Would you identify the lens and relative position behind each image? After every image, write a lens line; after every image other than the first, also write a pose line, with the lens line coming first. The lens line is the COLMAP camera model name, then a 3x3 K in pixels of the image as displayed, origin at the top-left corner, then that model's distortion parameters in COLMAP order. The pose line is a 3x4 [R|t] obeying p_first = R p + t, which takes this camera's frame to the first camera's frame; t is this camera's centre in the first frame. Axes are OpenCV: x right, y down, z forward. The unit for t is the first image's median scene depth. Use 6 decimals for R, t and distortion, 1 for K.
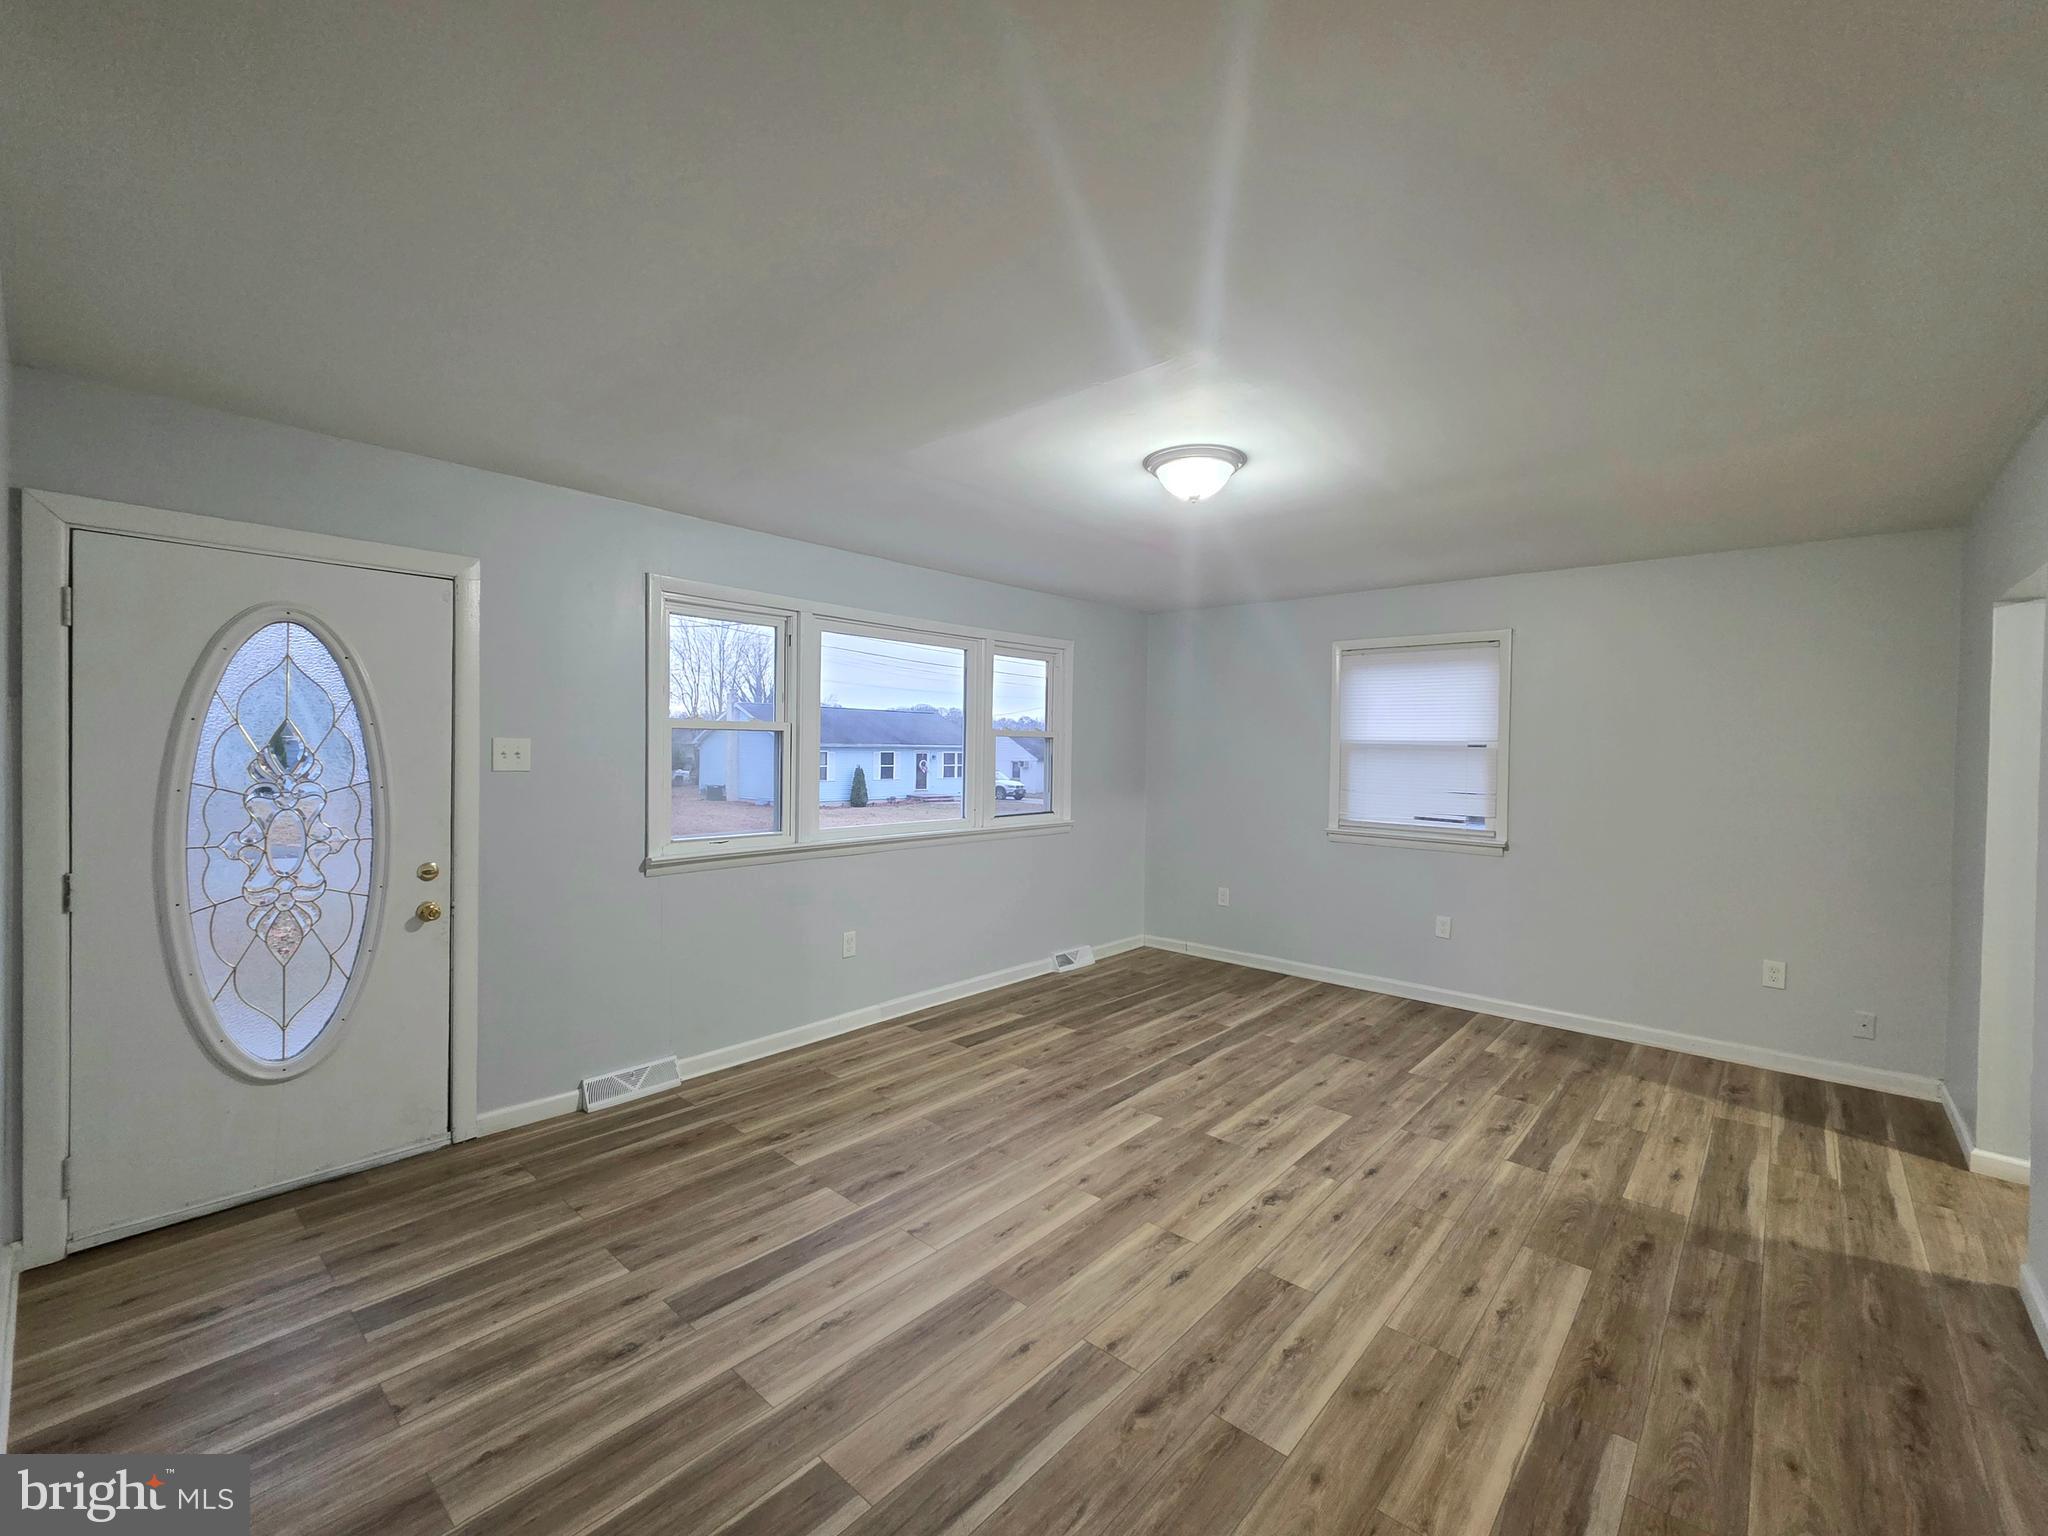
lens RADIAL K [[852.3, 0, 1021.5], [0, 852.3, 760.7], [0, 0, 1]] dist [0.002201, 0.001725]
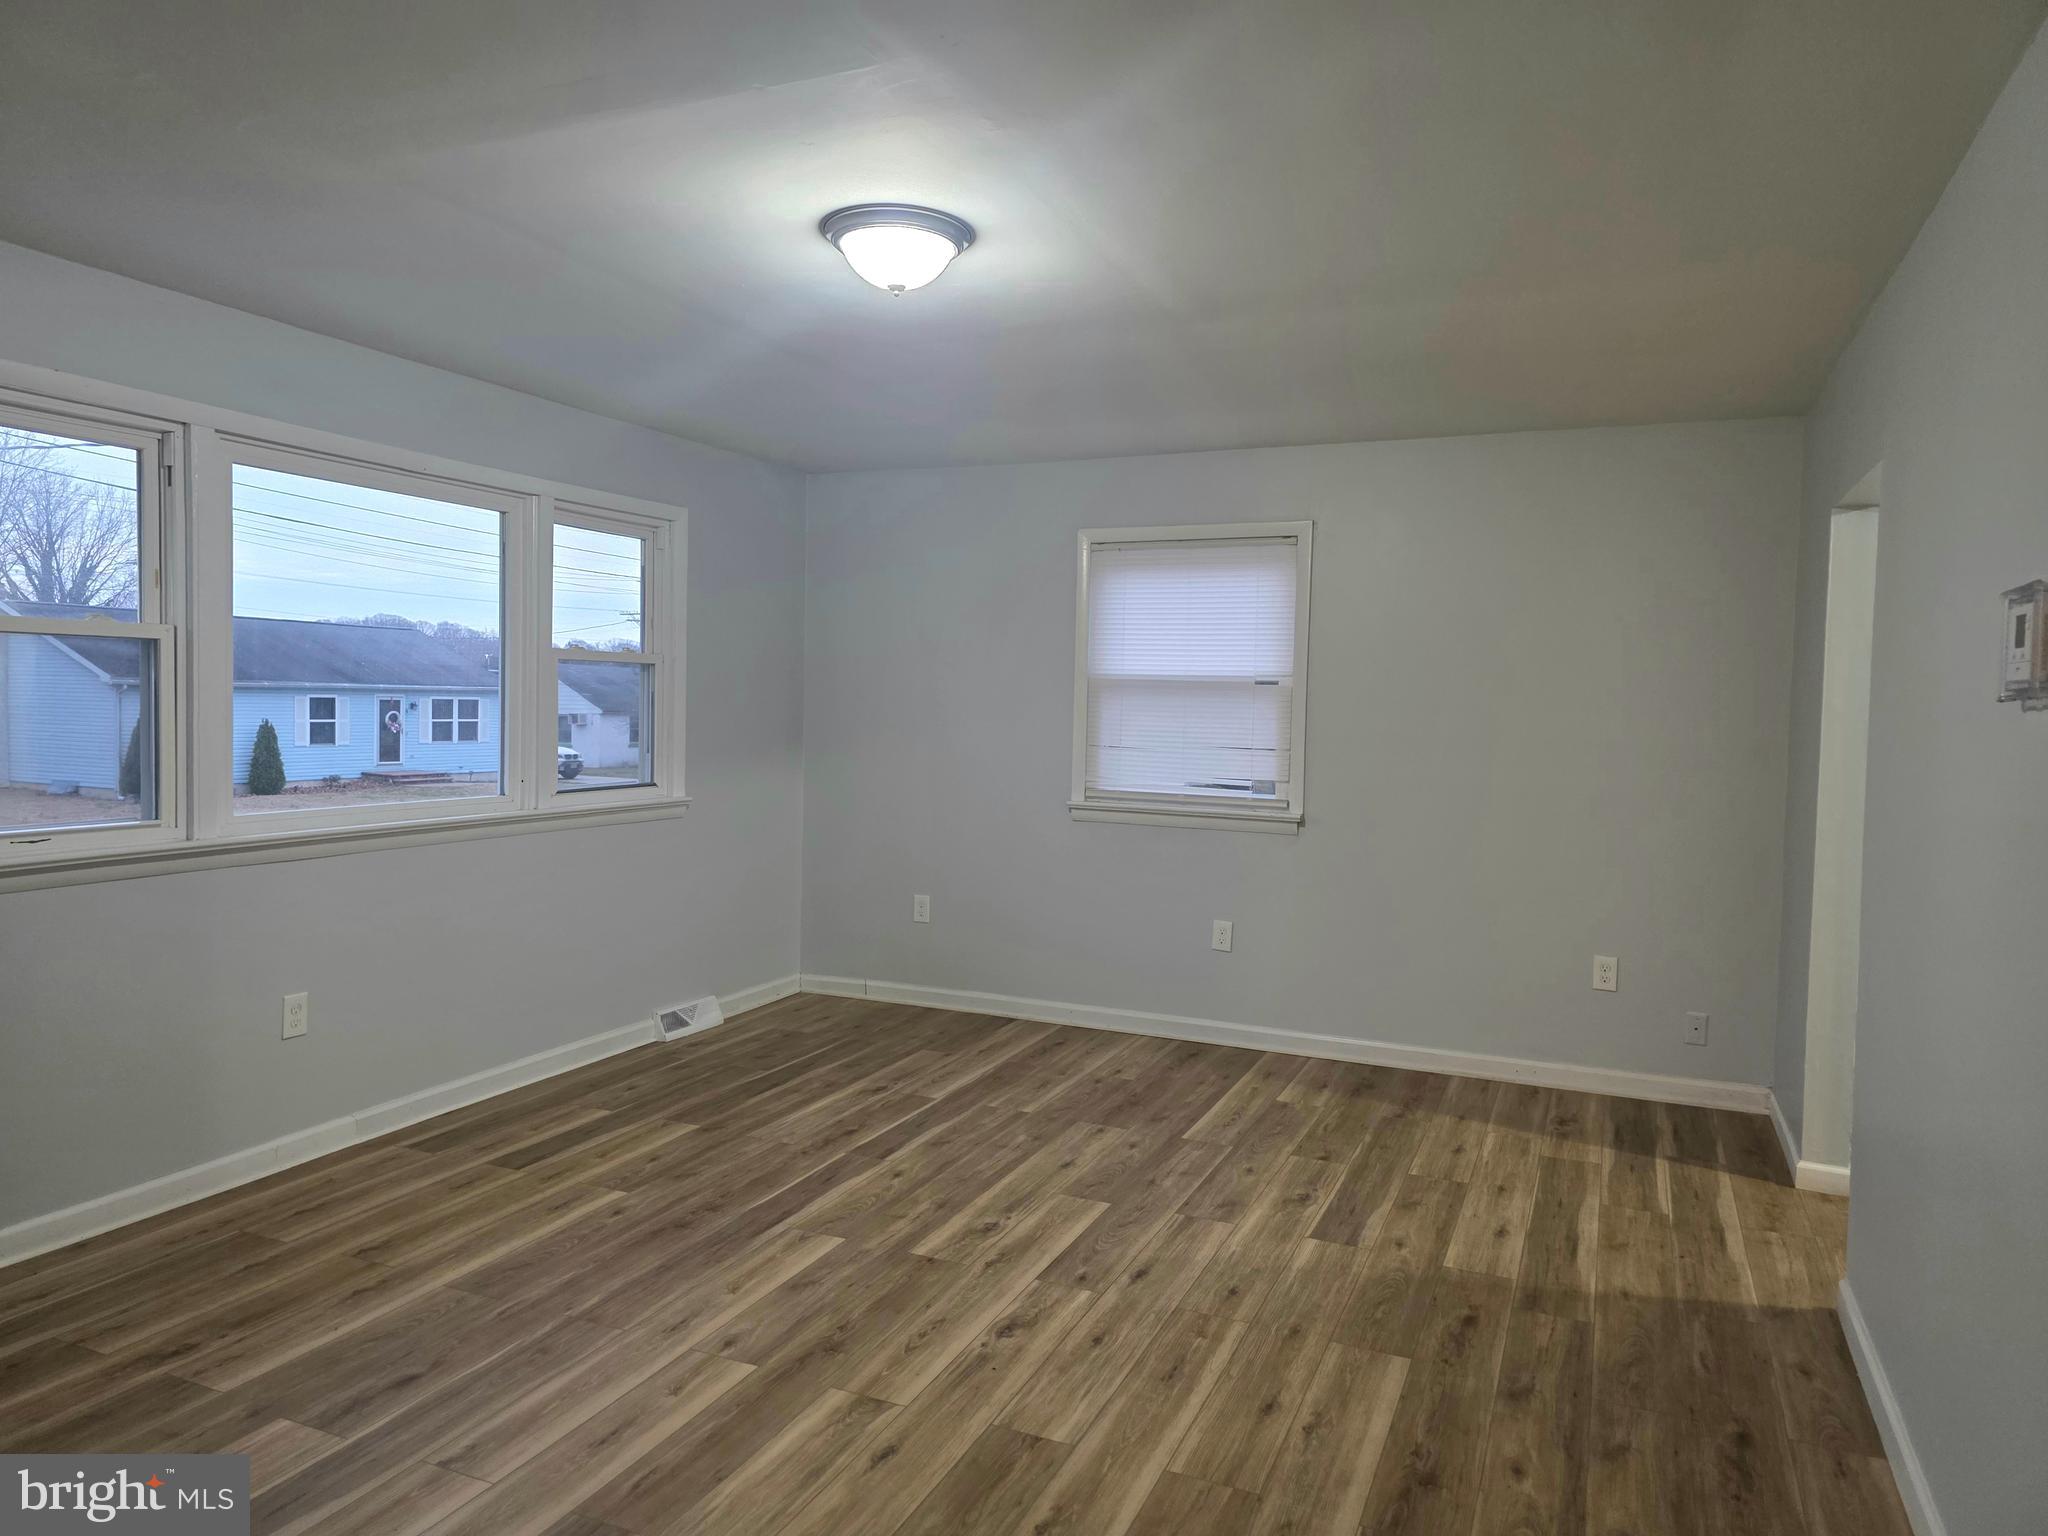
lens RADIAL K [[1350.0, 0, 1008.0], [0, 1350.0, 758.7], [0, 0, 1]] dist [0.048527, -0.036087]
pose [[0.952055, -0.008112, 0.305820, -0.031976], [-0.001943, 0.999468, 0.032558, 0.015129], [-0.305922, -0.031592, 0.951532, -0.024280]]
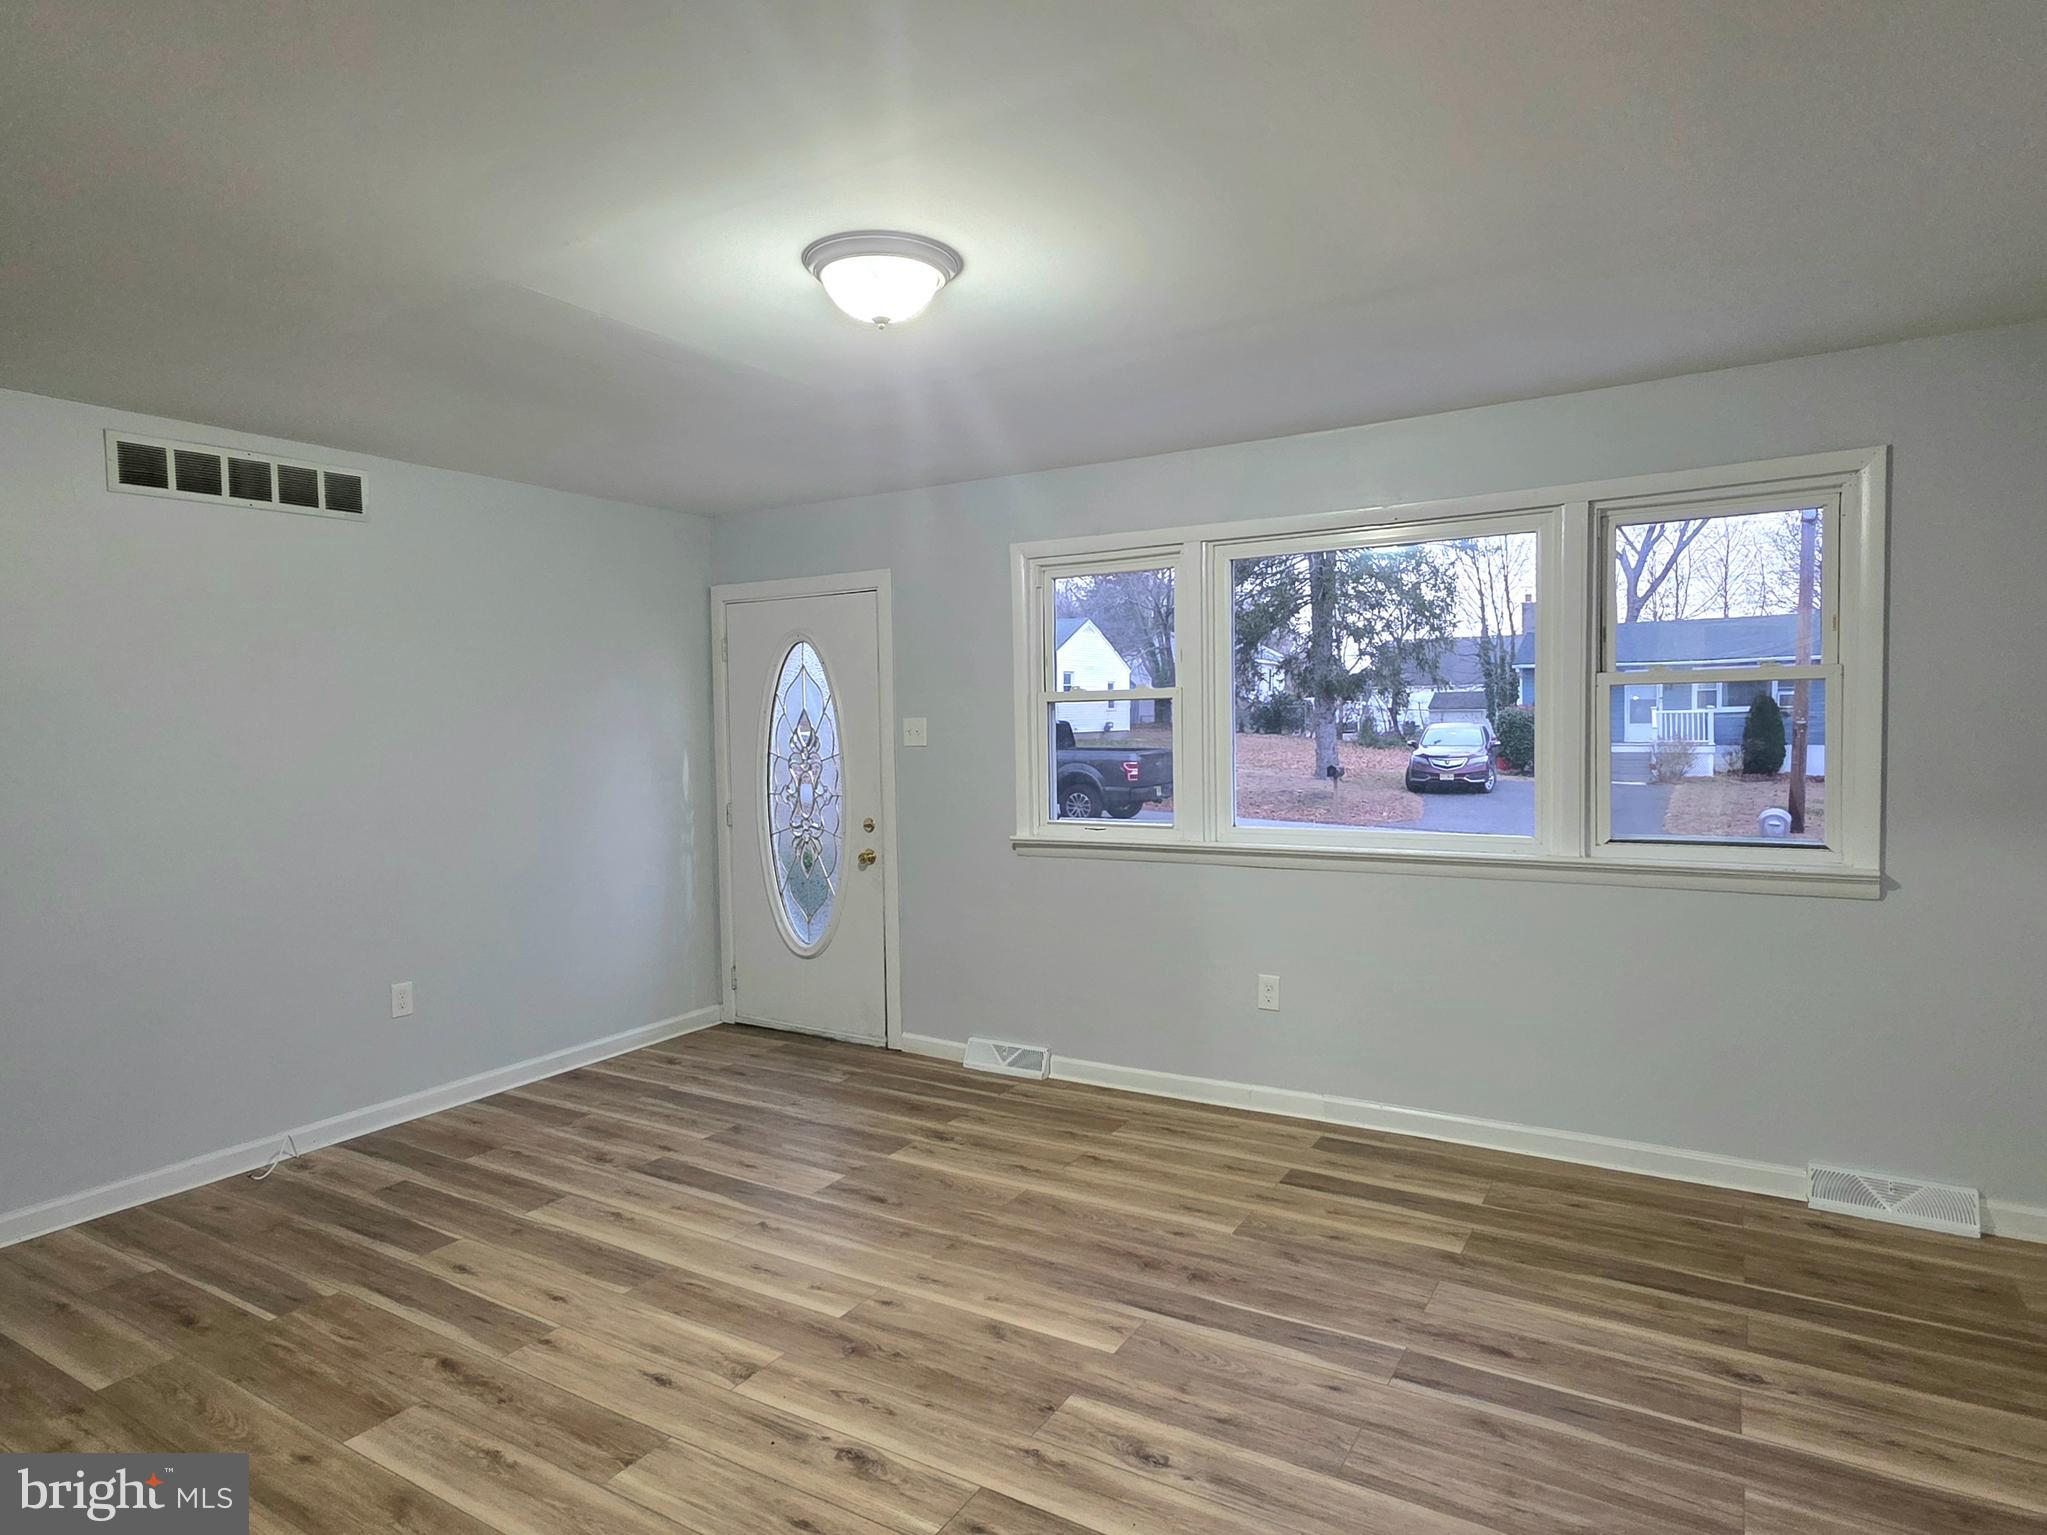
lens RADIAL K [[1158.8, 0, 1015.7], [0, 1158.8, 771.5], [0, 0, 1]] dist [0.003865, 0.002728]
pose [[0.190109, 0.025455, -0.981433, 0.922529], [0.005513, 0.999620, 0.026995, 0.004225], [0.981748, -0.010543, 0.189896, 0.796746]]
